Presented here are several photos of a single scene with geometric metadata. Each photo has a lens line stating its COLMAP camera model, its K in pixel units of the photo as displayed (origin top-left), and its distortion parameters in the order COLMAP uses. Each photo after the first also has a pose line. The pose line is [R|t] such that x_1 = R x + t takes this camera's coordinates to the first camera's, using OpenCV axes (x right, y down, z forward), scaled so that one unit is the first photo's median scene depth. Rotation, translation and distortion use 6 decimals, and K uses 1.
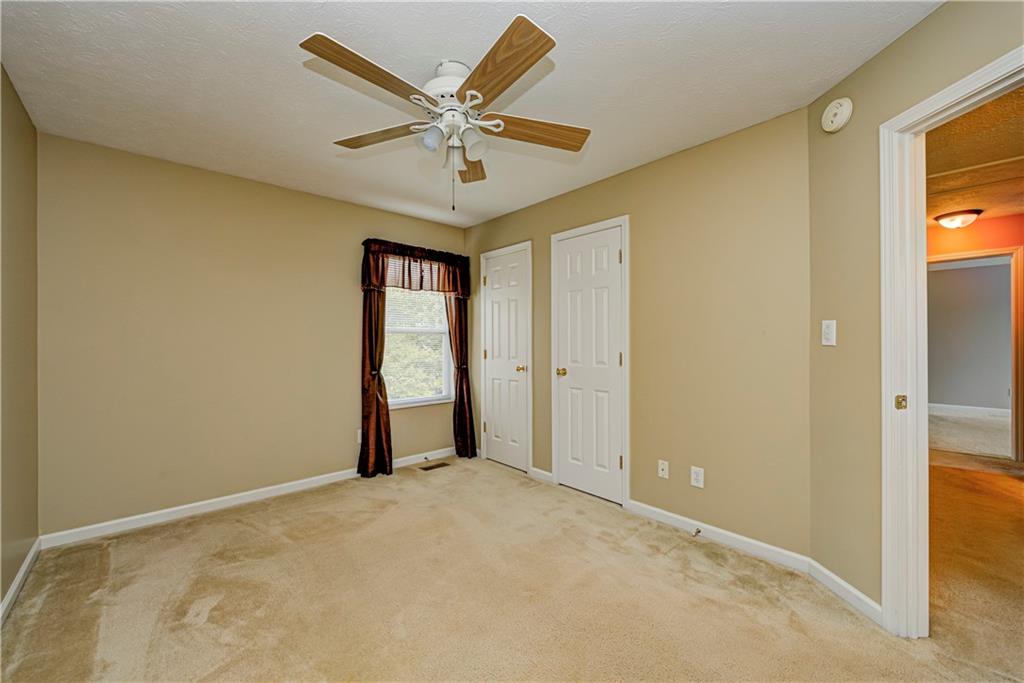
lens RADIAL K [[400.8, 0, 512.9], [0, 400.8, 339.7], [0, 0, 1]] dist [-0.002822, -0.001712]
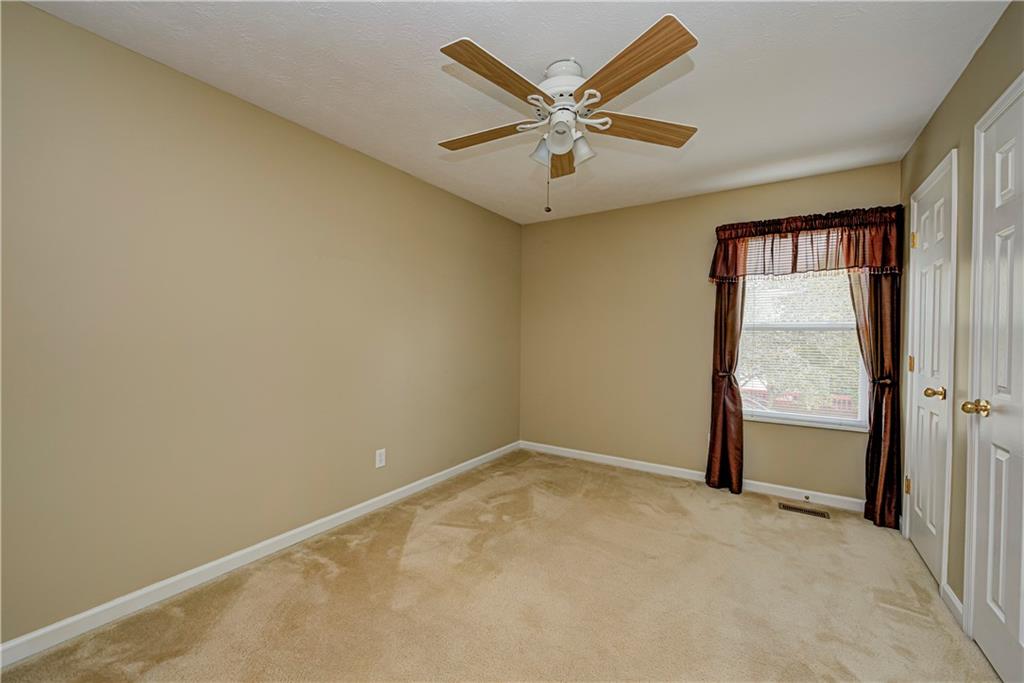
lens RADIAL K [[400.8, 0, 511.9], [0, 400.8, 337.9], [0, 0, 1]] dist [-0.002822, -0.001712]
pose [[0.244159, 0.007541, -0.969706, 0.403560], [-0.008069, 0.999951, 0.005745, -0.000085], [0.969702, 0.006422, 0.244207, 0.315140]]
